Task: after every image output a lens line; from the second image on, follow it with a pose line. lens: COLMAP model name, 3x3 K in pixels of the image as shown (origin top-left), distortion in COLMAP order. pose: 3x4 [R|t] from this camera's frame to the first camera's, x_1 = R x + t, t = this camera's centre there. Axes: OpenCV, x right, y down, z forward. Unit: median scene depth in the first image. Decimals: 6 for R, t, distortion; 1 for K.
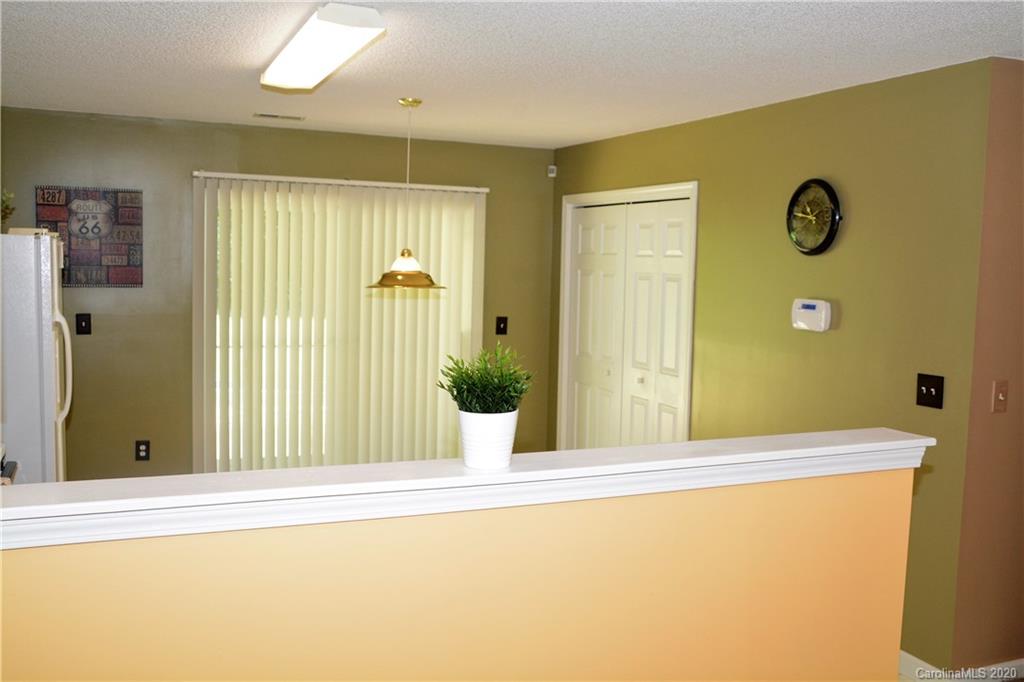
lens RADIAL K [[947.3, 0, 512.0], [0, 947.3, 341.0], [0, 0, 1]] dist [-0.118940, 0.001417]
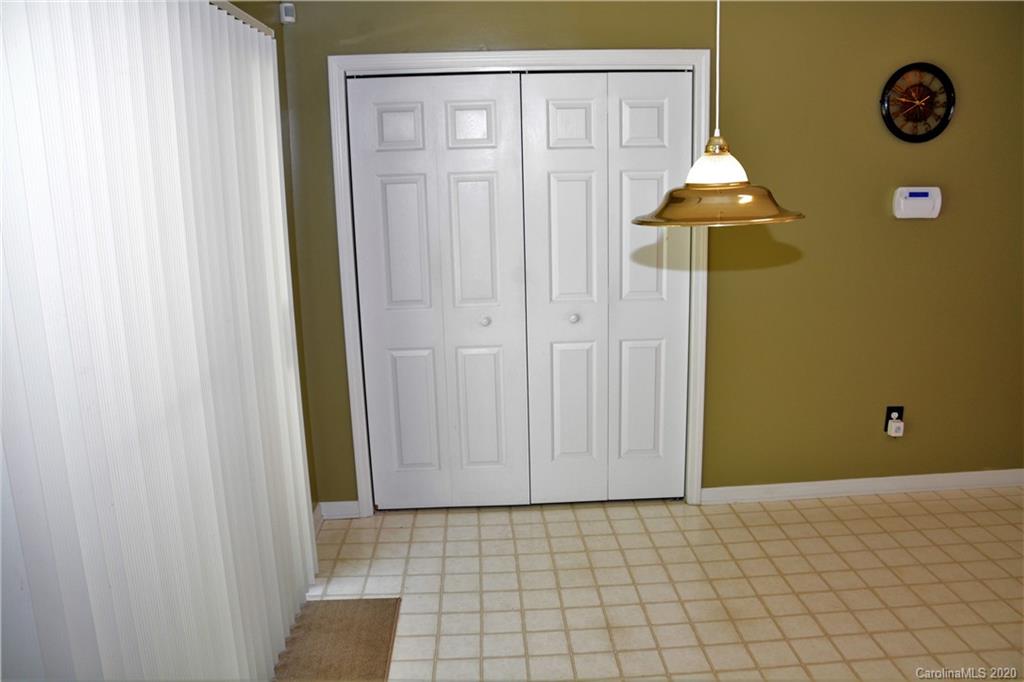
lens RADIAL K [[811.2, 0, 512.0], [0, 811.2, 341.0], [0, 0, 1]] dist [-0.168839, 0.132952]
pose [[0.353557, -0.236910, 0.904915, -0.525655], [0.112052, 0.971157, 0.210472, -0.091078], [-0.928677, 0.026984, 0.369905, 0.922835]]
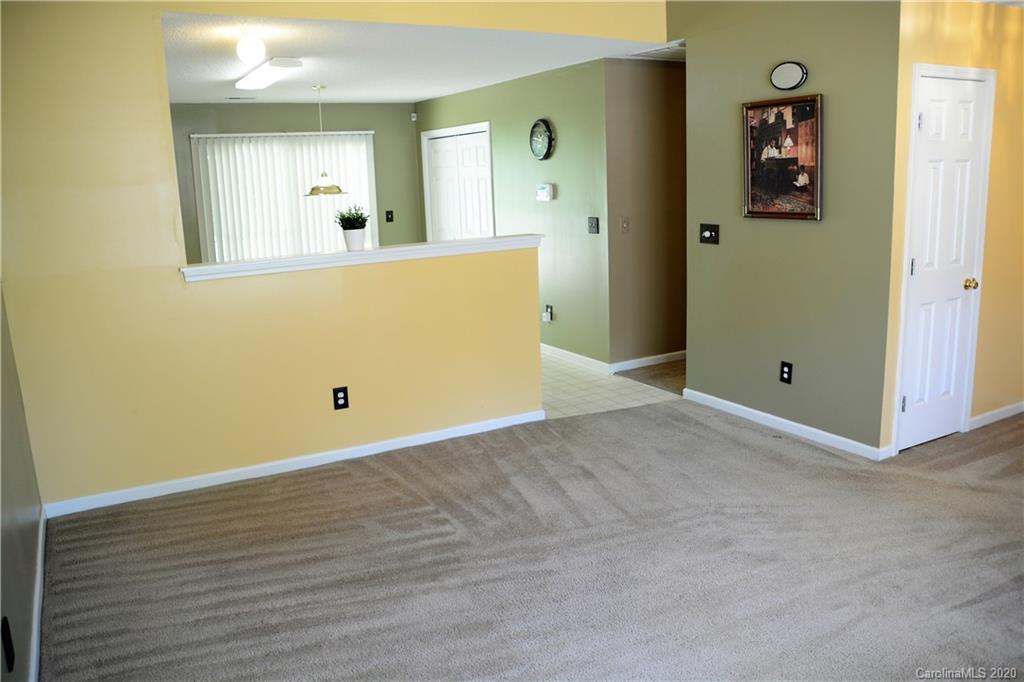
lens RADIAL K [[811.2, 0, 512.0], [0, 811.2, 341.0], [0, 0, 1]] dist [-0.168839, 0.132952]
pose [[0.992588, -0.082055, 0.089641, 0.073417], [0.070782, 0.989952, 0.122412, 0.053757], [-0.098785, -0.115160, 0.988423, -0.517312]]
